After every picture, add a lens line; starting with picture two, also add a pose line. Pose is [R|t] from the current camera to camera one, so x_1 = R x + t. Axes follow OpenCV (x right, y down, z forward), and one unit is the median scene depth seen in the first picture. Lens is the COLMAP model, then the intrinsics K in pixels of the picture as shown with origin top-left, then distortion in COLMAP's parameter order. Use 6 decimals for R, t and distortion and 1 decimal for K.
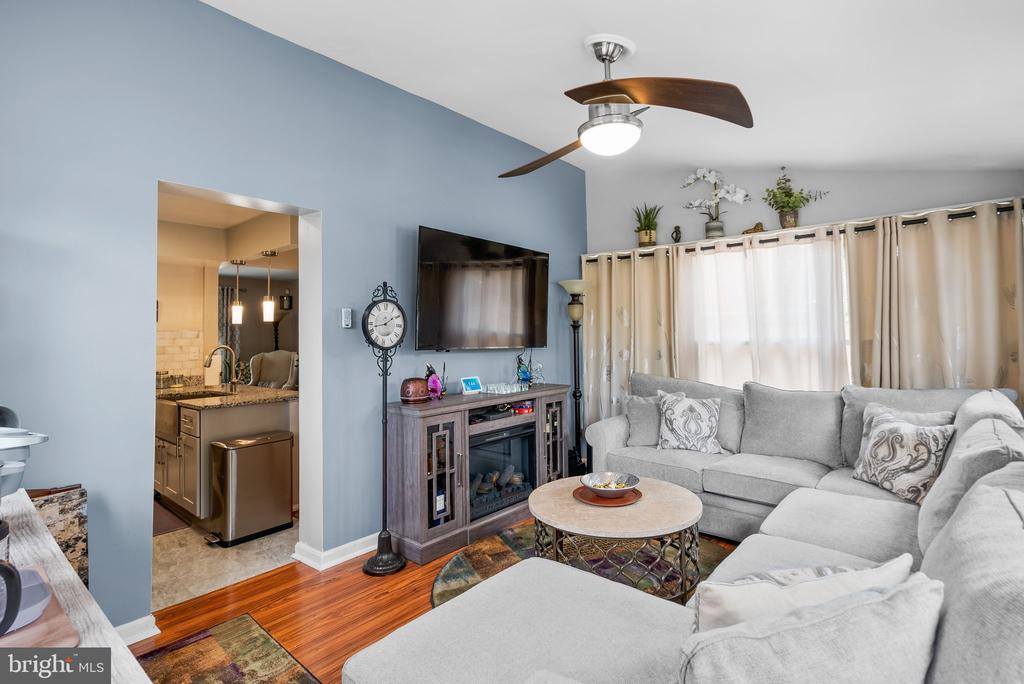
lens RADIAL K [[472.8, 0, 511.5], [0, 472.8, 333.5], [0, 0, 1]] dist [-0.001270, 0.001295]
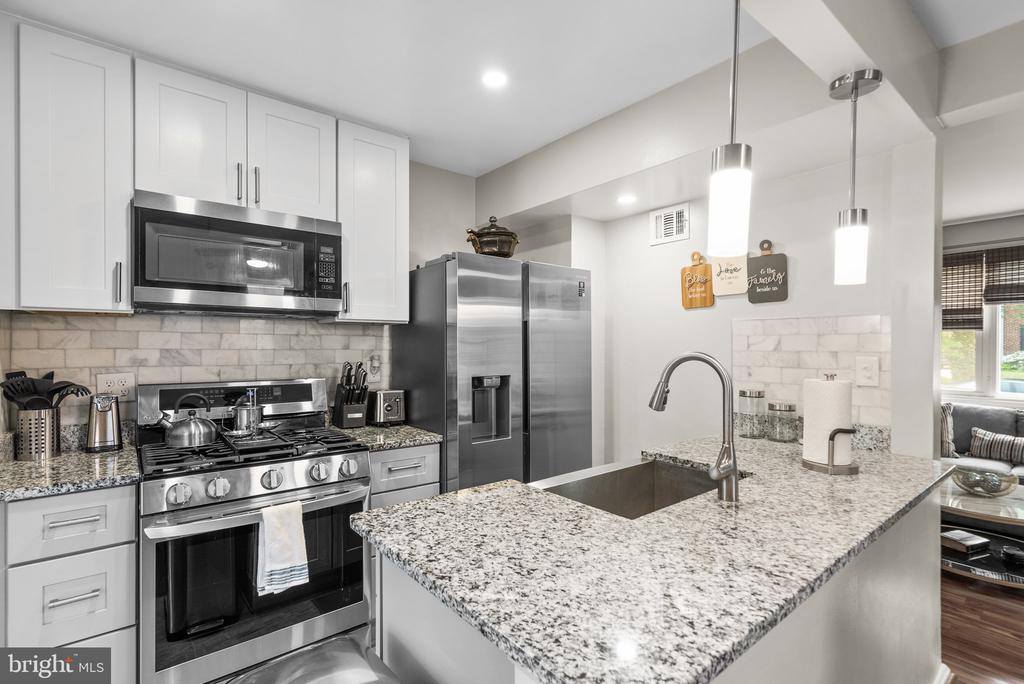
lens RADIAL K [[472.8, 0, 510.5], [0, 472.8, 347.4], [0, 0, 1]] dist [-0.001270, 0.001295]
pose [[-0.198900, 0.013373, -0.979928, -0.213299], [0.004798, 0.999908, 0.012672, 0.015534], [0.980008, -0.002181, -0.198946, 0.783908]]
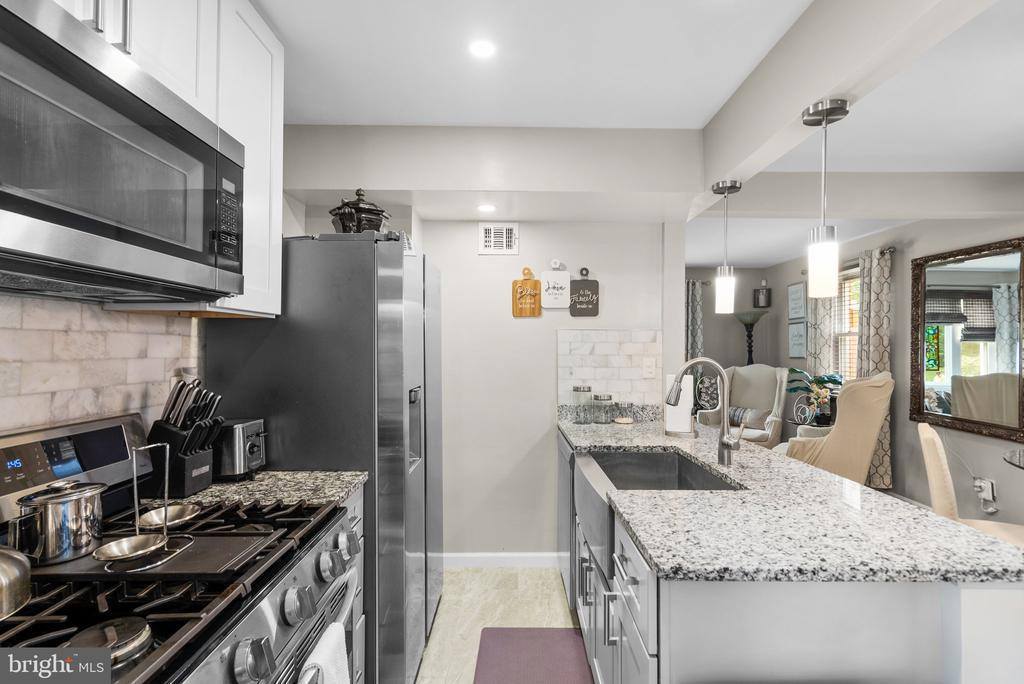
lens RADIAL K [[472.8, 0, 512.8], [0, 472.8, 341.6], [0, 0, 1]] dist [-0.001270, 0.001295]
pose [[0.638292, 0.004876, -0.769779, -0.320561], [-0.009259, 0.999956, -0.001344, 0.011476], [0.769738, 0.007985, 0.638309, 0.484928]]
